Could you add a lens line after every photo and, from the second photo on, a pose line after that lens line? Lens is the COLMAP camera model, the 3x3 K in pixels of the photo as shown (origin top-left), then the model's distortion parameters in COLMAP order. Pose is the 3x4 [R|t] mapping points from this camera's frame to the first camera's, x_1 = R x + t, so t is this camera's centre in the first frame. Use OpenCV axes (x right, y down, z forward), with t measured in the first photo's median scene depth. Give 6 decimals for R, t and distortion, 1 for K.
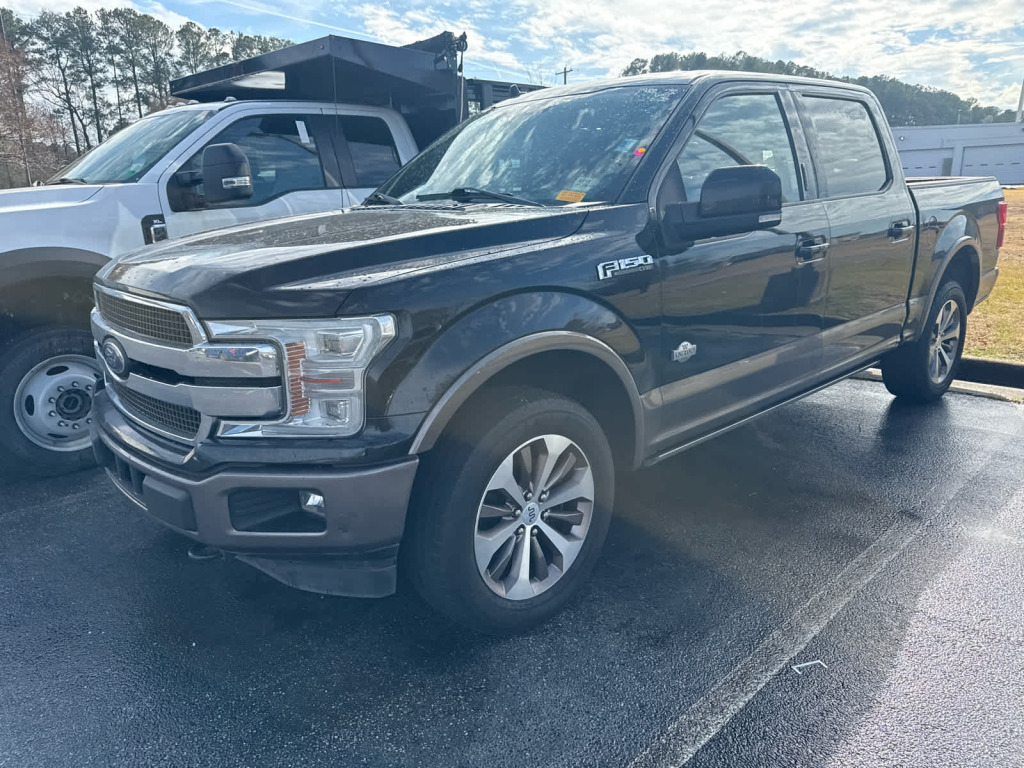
lens RADIAL K [[729.5, 0, 509.7], [0, 729.5, 383.4], [0, 0, 1]] dist [0.012002, -0.017910]
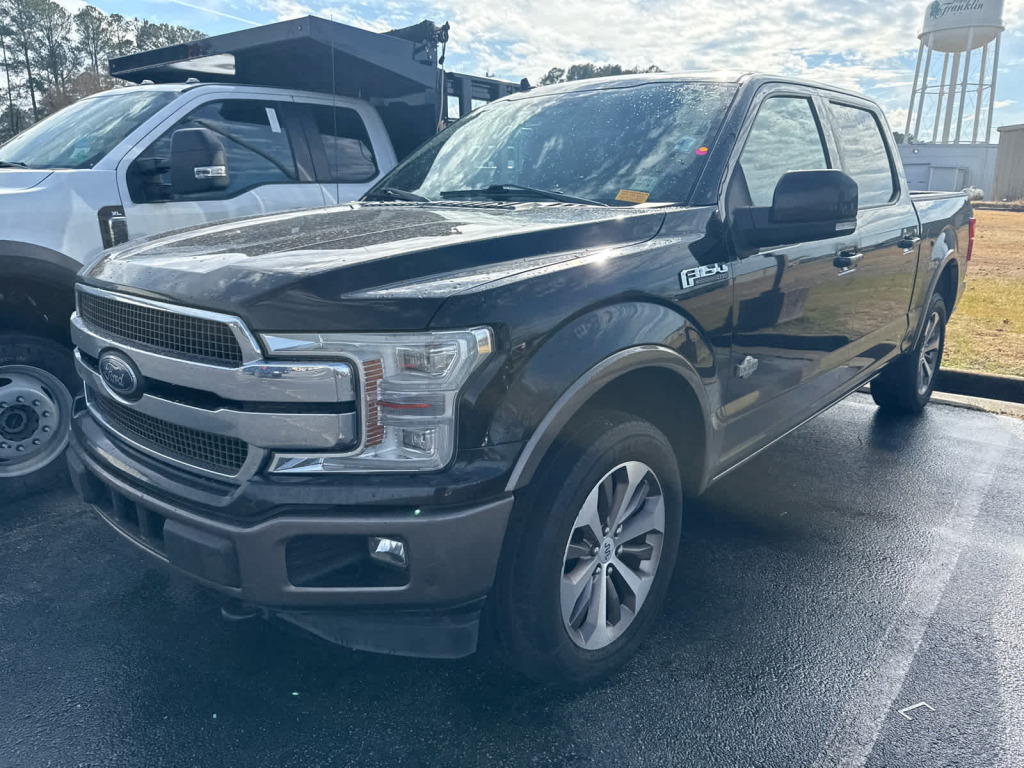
lens RADIAL K [[729.5, 0, 509.3], [0, 729.5, 380.0], [0, 0, 1]] dist [0.012002, -0.017910]
pose [[0.993460, 0.000800, 0.114182, -0.120250], [0.000347, 0.999950, -0.010025, -0.012664], [-0.114184, 0.009999, 0.993409, 0.078580]]
